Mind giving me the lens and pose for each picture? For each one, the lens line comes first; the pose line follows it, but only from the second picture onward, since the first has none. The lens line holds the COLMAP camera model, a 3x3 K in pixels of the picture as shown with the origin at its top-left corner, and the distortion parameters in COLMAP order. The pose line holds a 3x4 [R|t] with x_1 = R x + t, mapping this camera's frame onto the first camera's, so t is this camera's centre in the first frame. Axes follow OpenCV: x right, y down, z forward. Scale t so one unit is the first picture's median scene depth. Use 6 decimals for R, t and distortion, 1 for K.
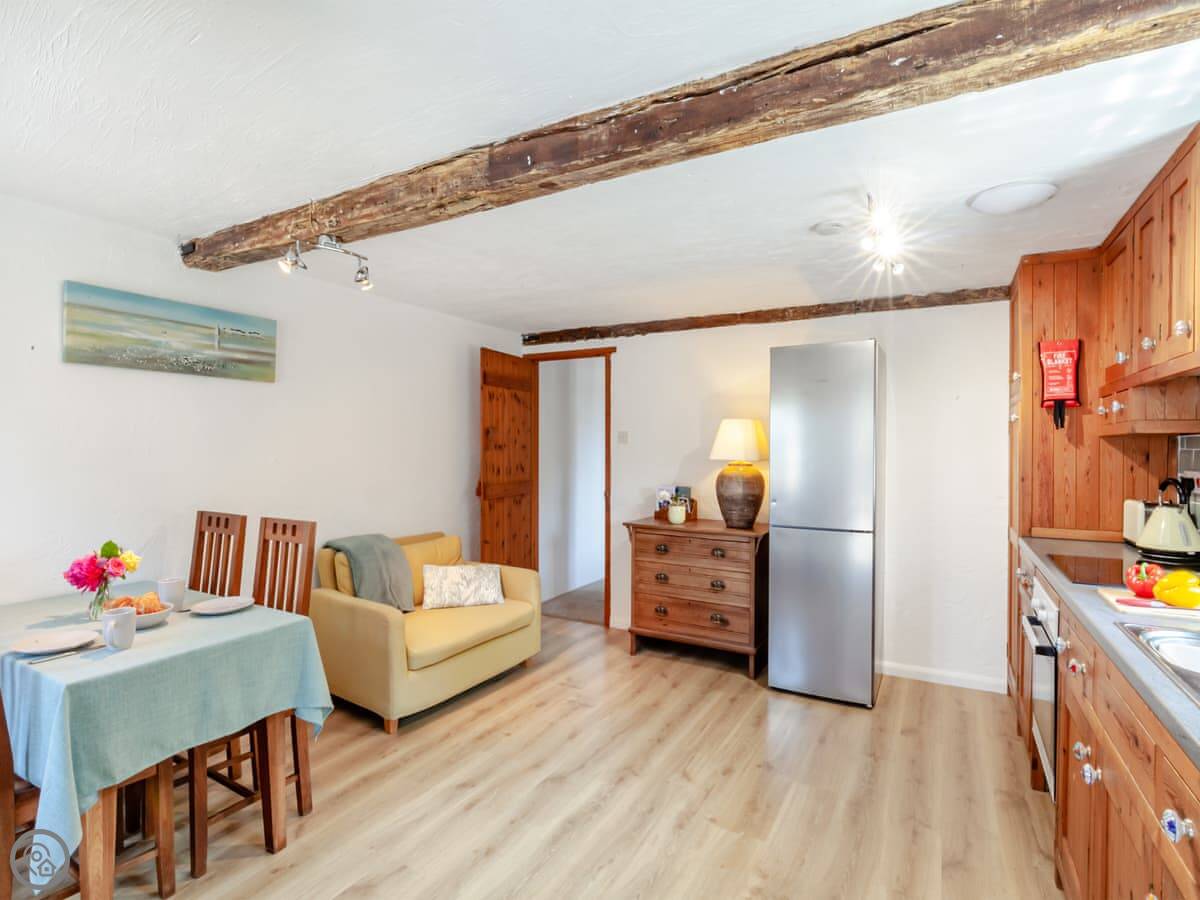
lens RADIAL K [[588.3, 0, 622.9], [0, 588.3, 453.9], [0, 0, 1]] dist [-0.012291, 0.000108]
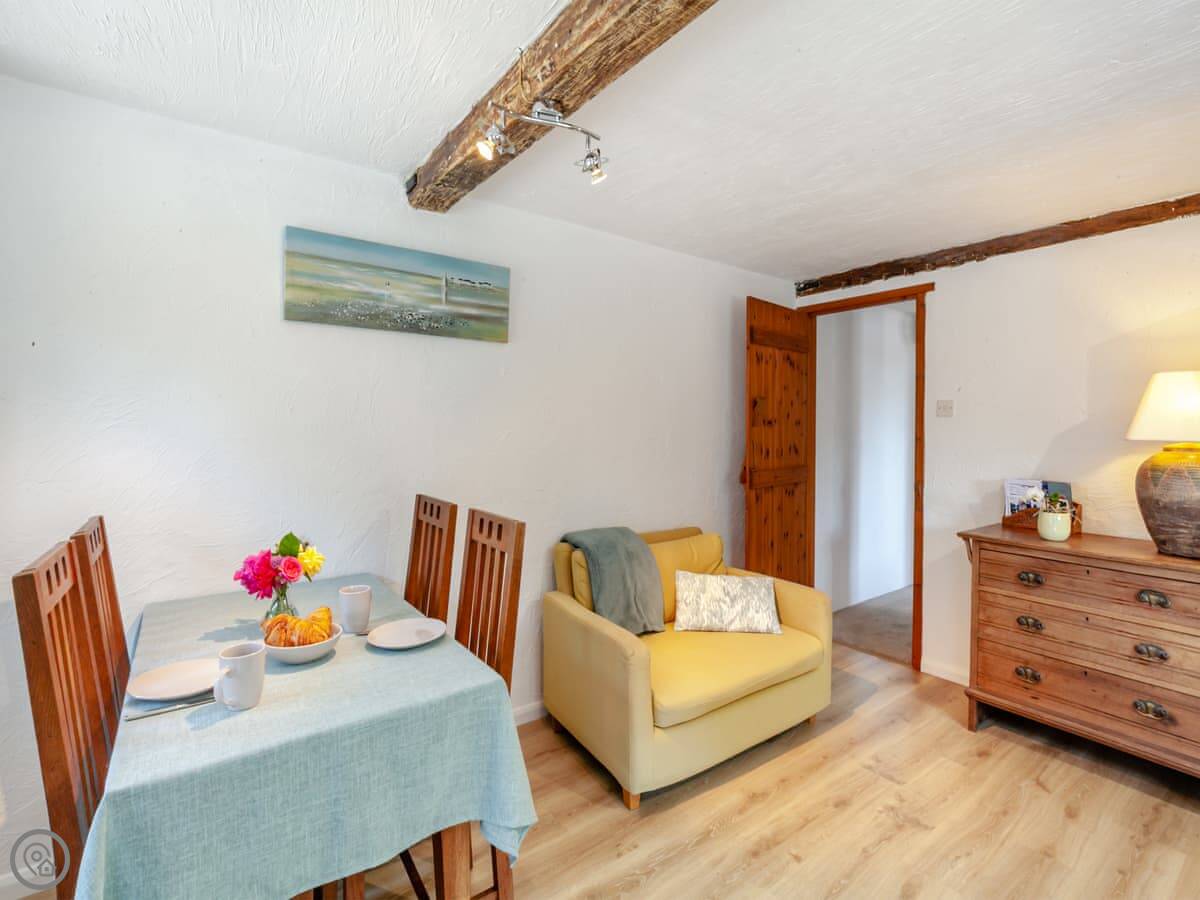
lens RADIAL K [[572.9, 0, 604.1], [0, 572.9, 436.4], [0, 0, 1]] dist [-0.014660, 0.000074]
pose [[0.898886, 0.006042, -0.438140, -0.092166], [-0.005812, 0.999981, 0.001868, 0.008713], [0.438143, 0.000867, 0.898905, 0.270509]]
